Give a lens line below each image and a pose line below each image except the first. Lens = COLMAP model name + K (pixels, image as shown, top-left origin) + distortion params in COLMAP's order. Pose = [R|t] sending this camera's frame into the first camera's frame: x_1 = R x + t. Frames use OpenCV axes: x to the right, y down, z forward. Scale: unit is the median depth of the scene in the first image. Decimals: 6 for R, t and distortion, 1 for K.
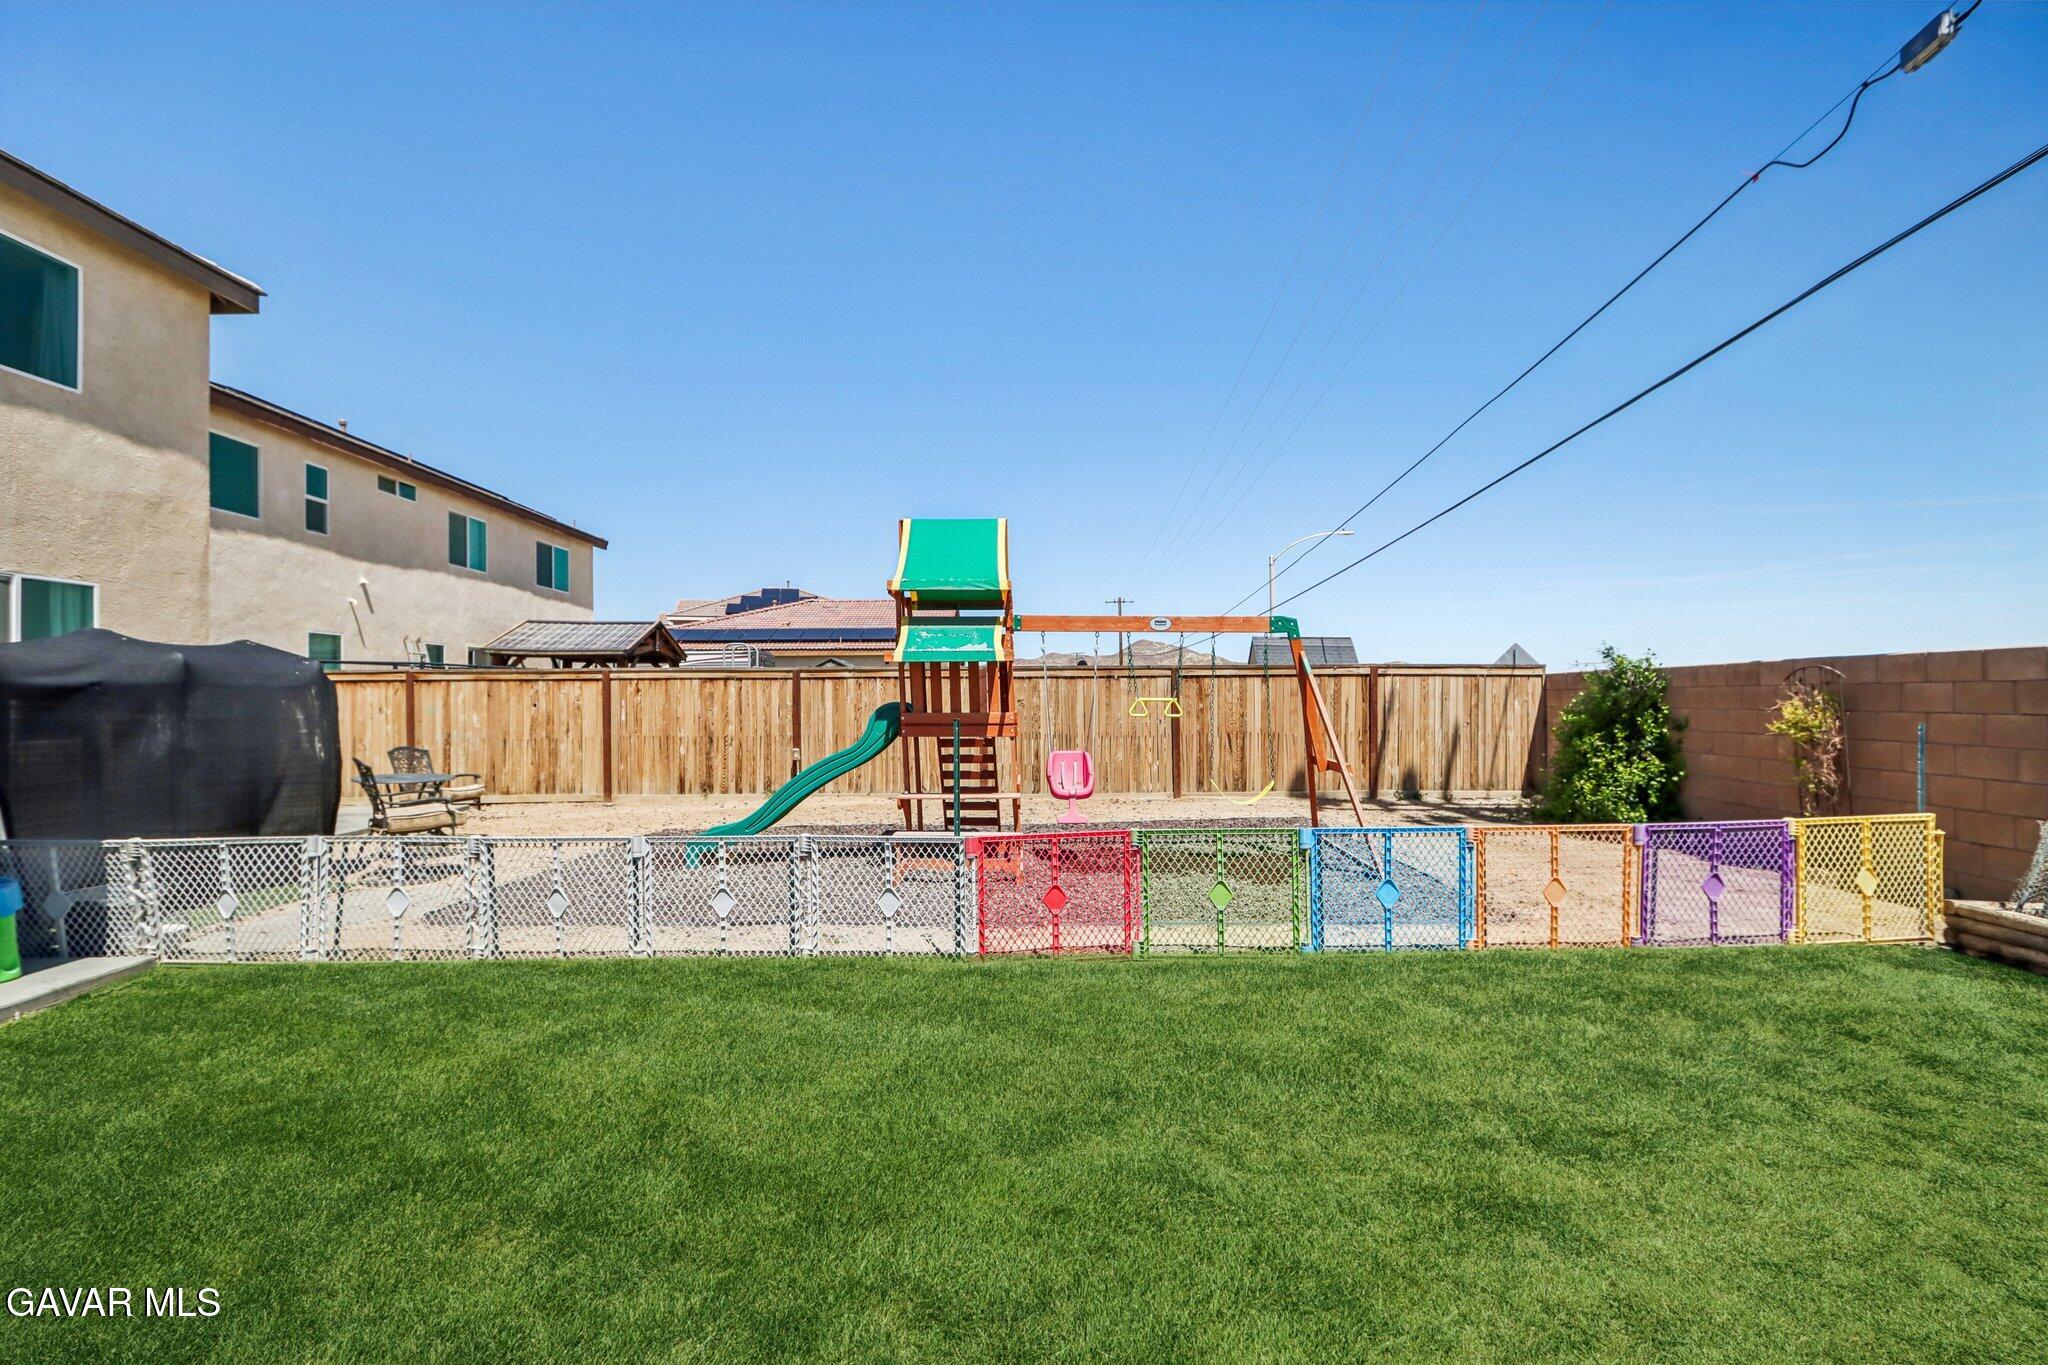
lens RADIAL K [[954.7, 0, 1017.3], [0, 954.7, 698.4], [0, 0, 1]] dist [-0.022223, 0.005127]
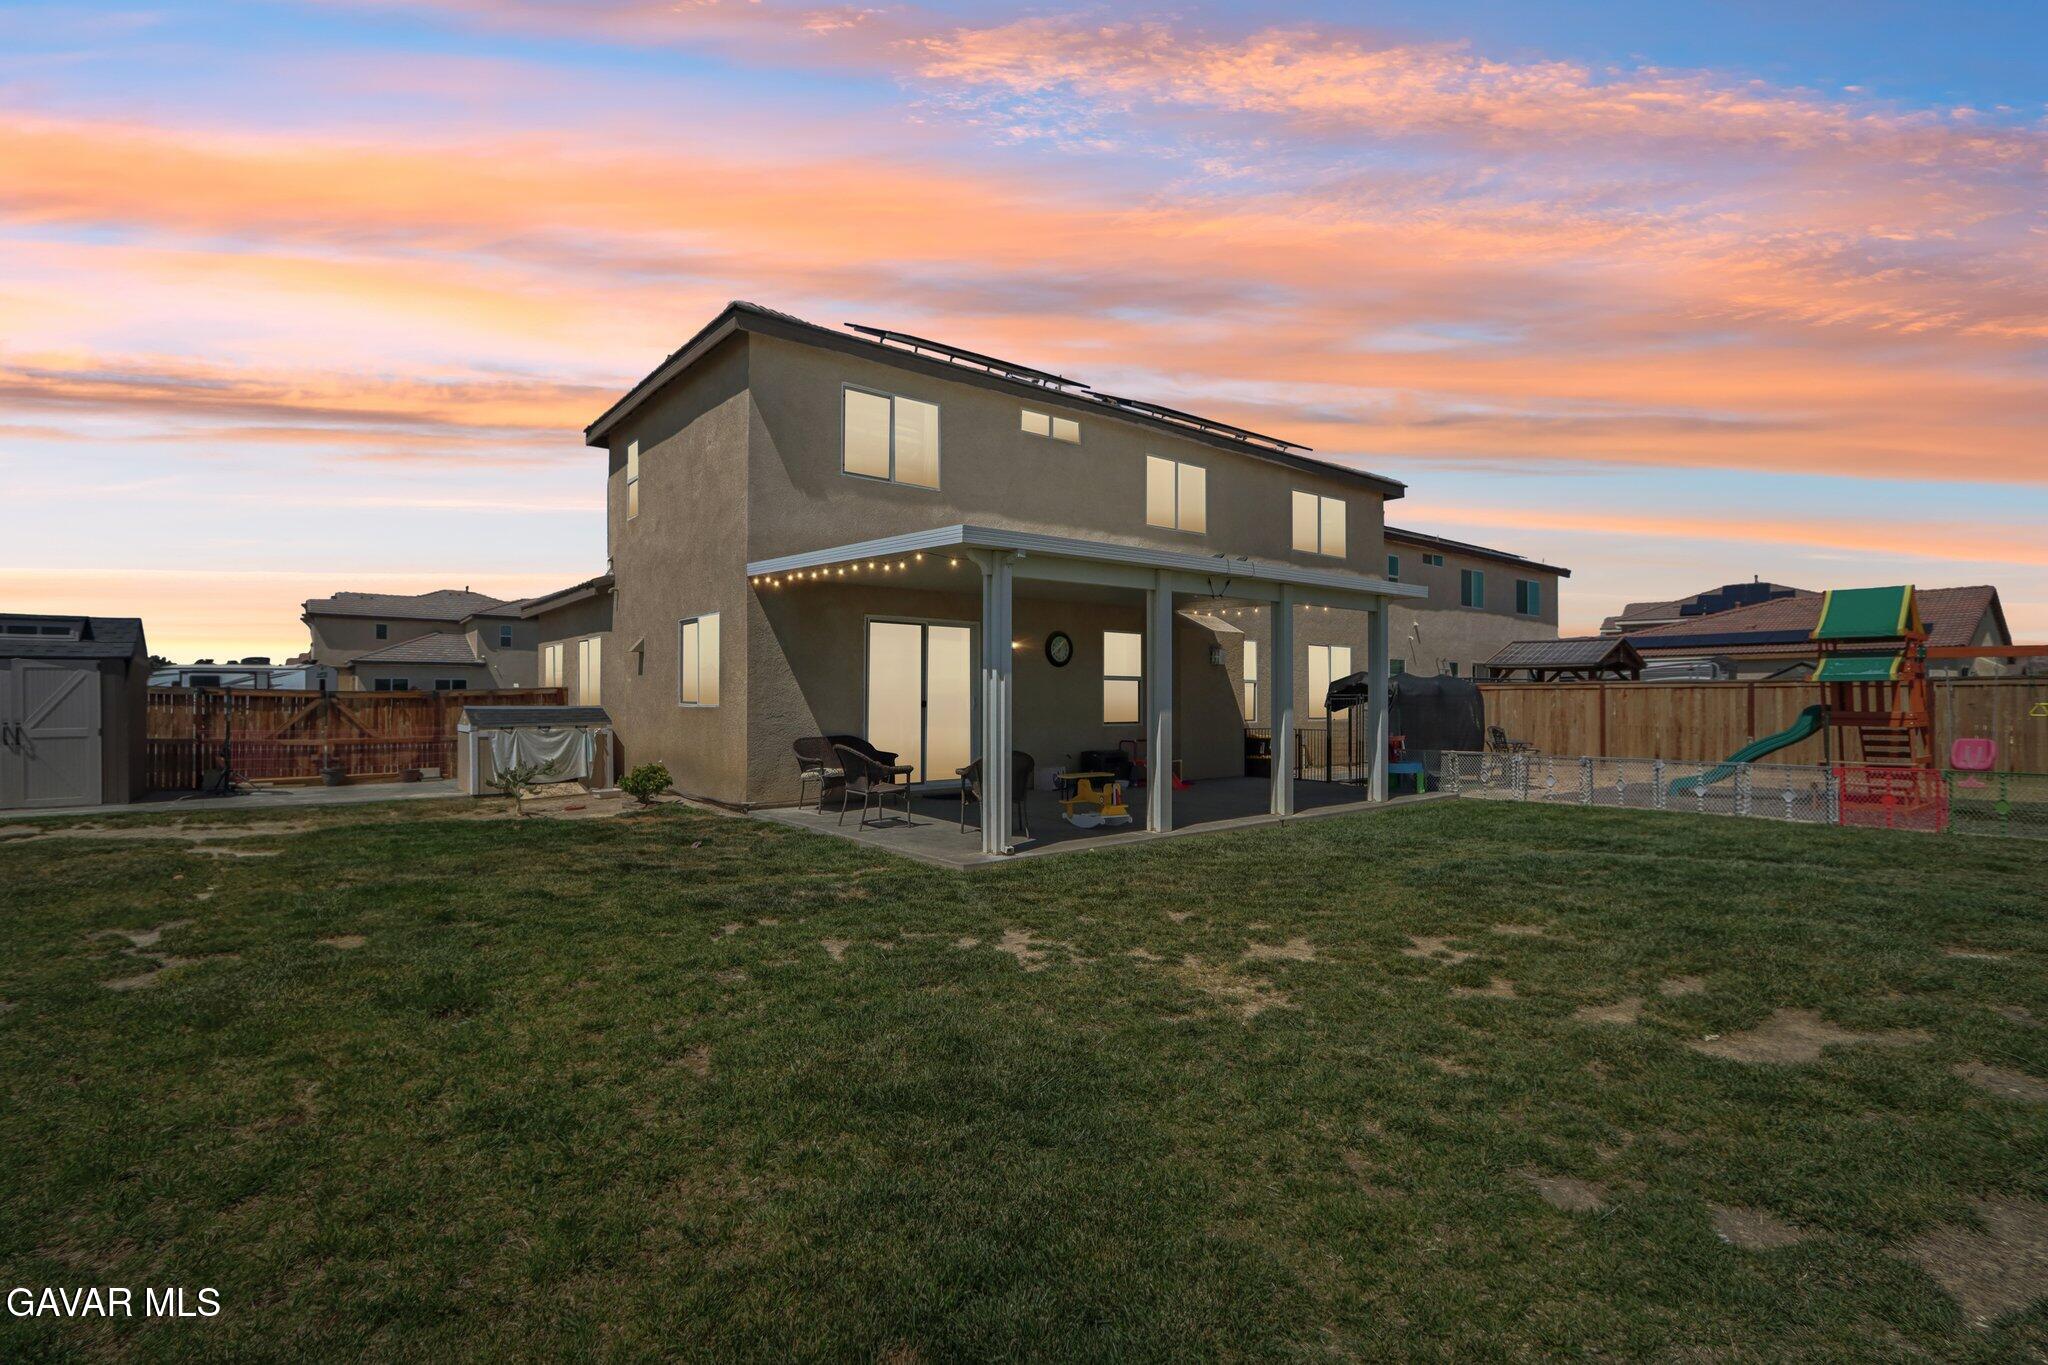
lens RADIAL K [[954.7, 0, 1011.9], [0, 954.7, 699.0], [0, 0, 1]] dist [-0.022223, 0.005127]
pose [[0.614964, 0.002570, -0.788551, 0.193790], [-0.002153, 0.999996, 0.001580, -0.003393], [0.788553, 0.000726, 0.614967, -0.708473]]
